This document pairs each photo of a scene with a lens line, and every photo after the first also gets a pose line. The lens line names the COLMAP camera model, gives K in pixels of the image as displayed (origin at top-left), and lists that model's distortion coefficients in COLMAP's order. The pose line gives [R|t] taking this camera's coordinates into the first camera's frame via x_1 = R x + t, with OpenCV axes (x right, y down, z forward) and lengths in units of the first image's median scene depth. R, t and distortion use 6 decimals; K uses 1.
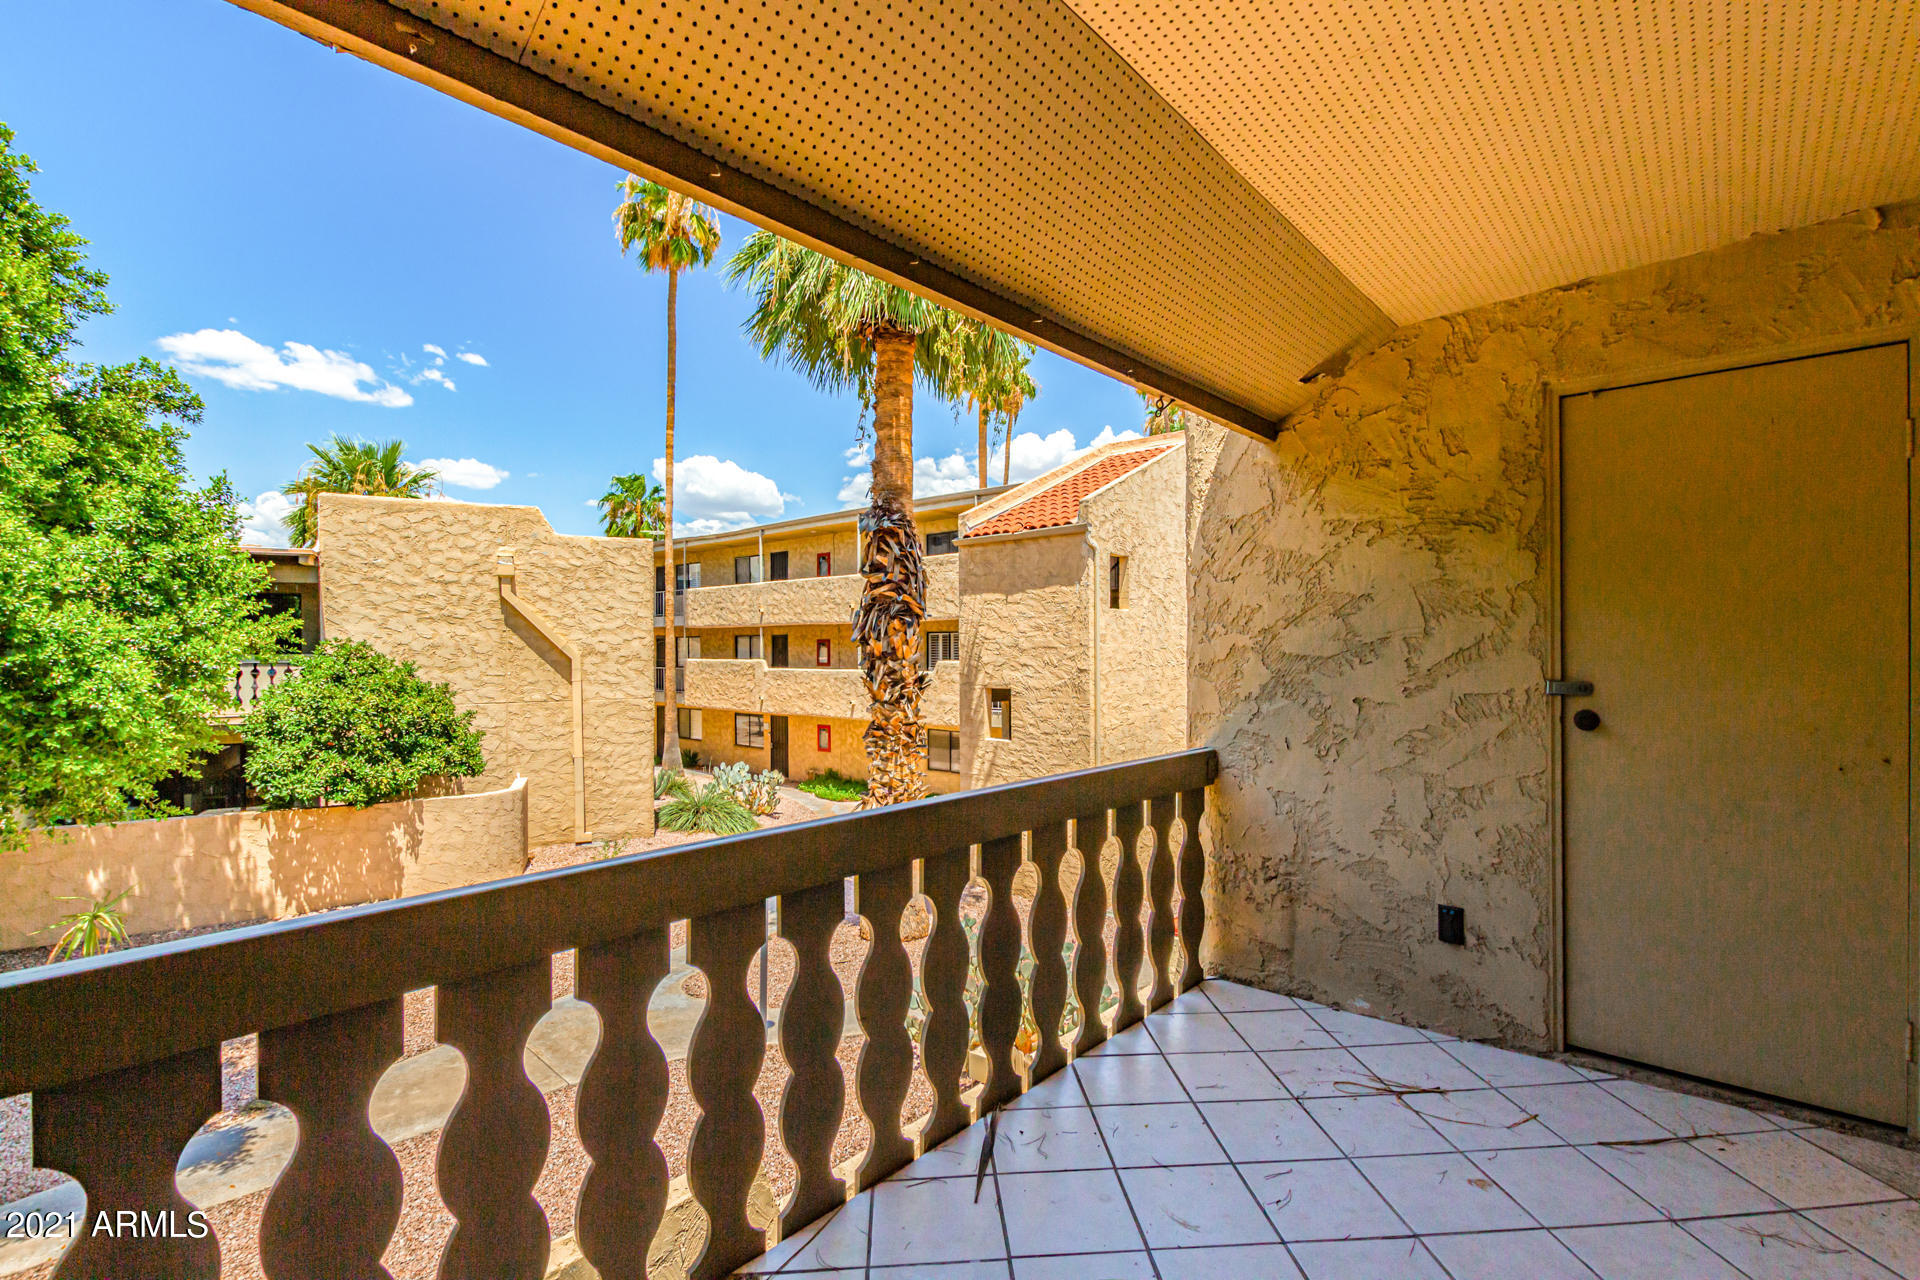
lens RADIAL K [[891.1, 0, 981.4], [0, 891.1, 641.6], [0, 0, 1]] dist [-0.025401, -0.000317]
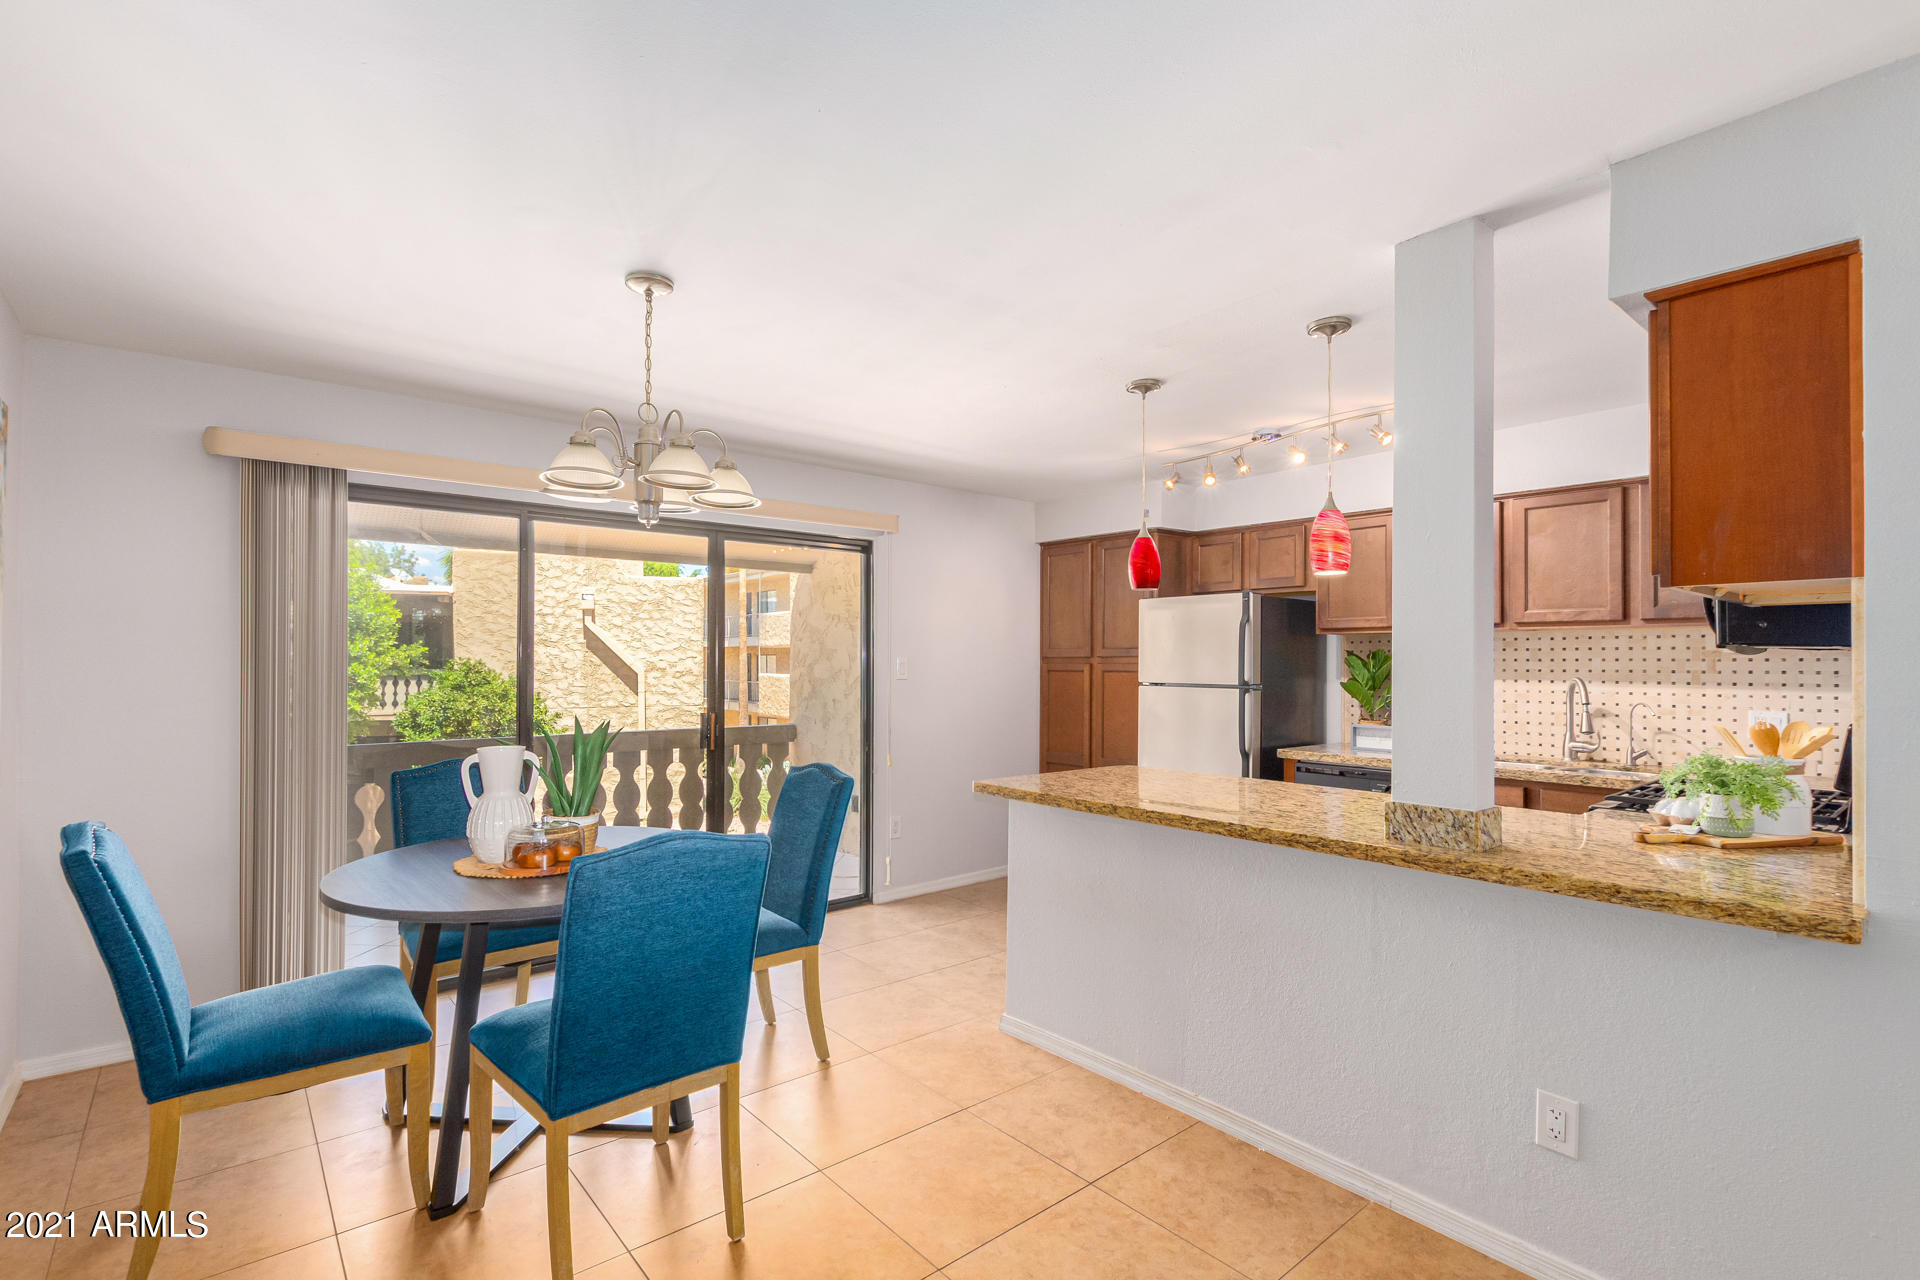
lens RADIAL K [[891.1, 0, 981.4], [0, 891.1, 641.6], [0, 0, 1]] dist [-0.025401, -0.000317]
pose [[0.990936, 0.001683, -0.134325, 0.206221], [-0.004023, 0.999845, -0.017148, -0.007163], [0.134275, 0.017533, 0.990789, -0.205177]]
